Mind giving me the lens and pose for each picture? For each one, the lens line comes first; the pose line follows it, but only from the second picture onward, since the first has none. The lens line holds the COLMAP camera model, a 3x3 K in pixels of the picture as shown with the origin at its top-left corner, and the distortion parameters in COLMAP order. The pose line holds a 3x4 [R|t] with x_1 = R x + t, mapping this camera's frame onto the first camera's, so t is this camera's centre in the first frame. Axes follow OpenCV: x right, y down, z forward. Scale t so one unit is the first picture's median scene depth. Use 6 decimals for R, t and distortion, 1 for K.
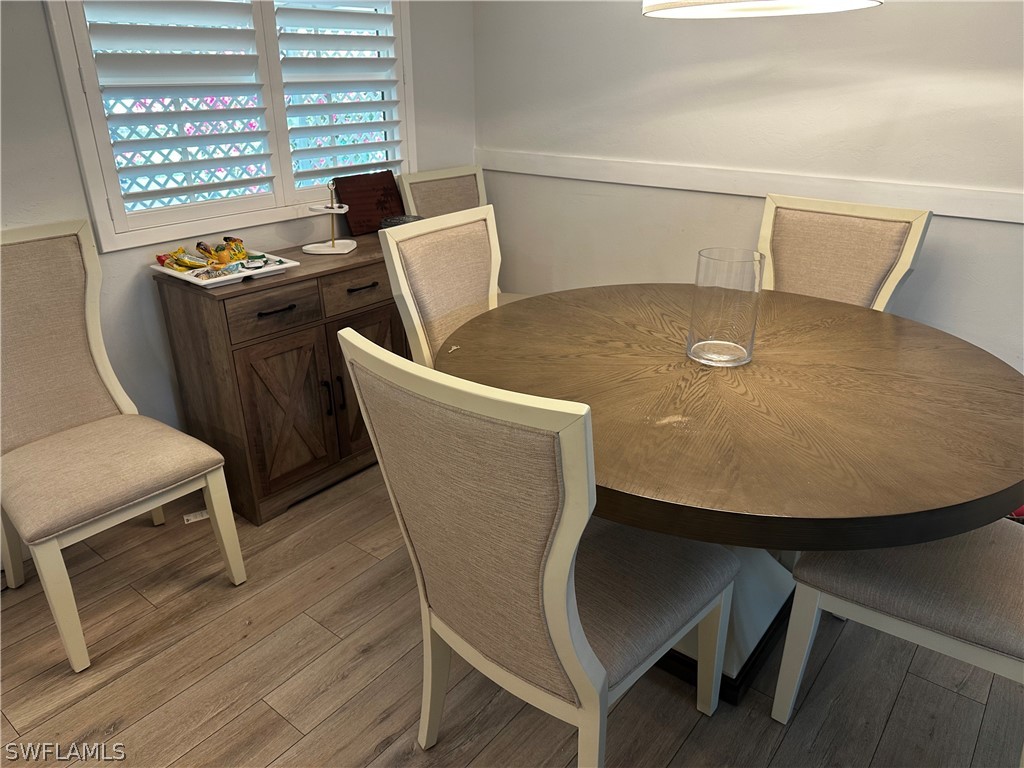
lens RADIAL K [[726.2, 0, 516.2], [0, 726.2, 381.3], [0, 0, 1]] dist [0.049510, -0.066254]
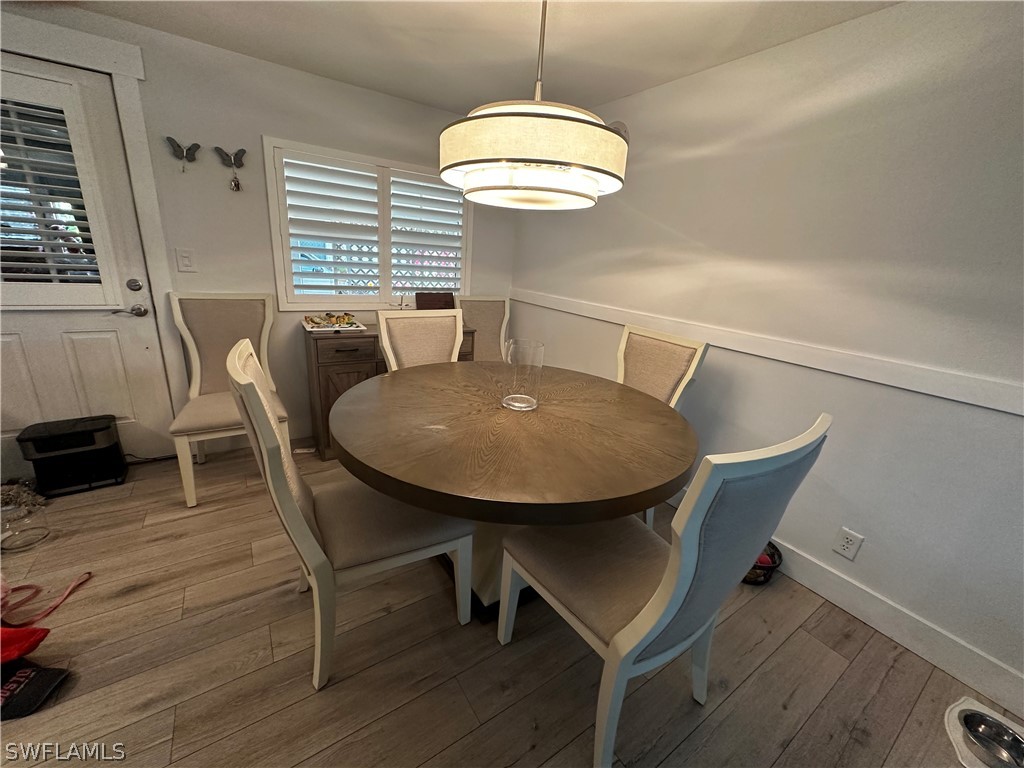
lens RADIAL K [[410.5, 0, 506.5], [0, 410.5, 380.1], [0, 0, 1]] dist [-0.002177, 0.000027]
pose [[0.952435, 0.156069, -0.261743, 0.450499], [-0.186132, 0.978004, -0.094148, 0.004966], [0.241292, 0.138389, 0.960535, 0.088710]]
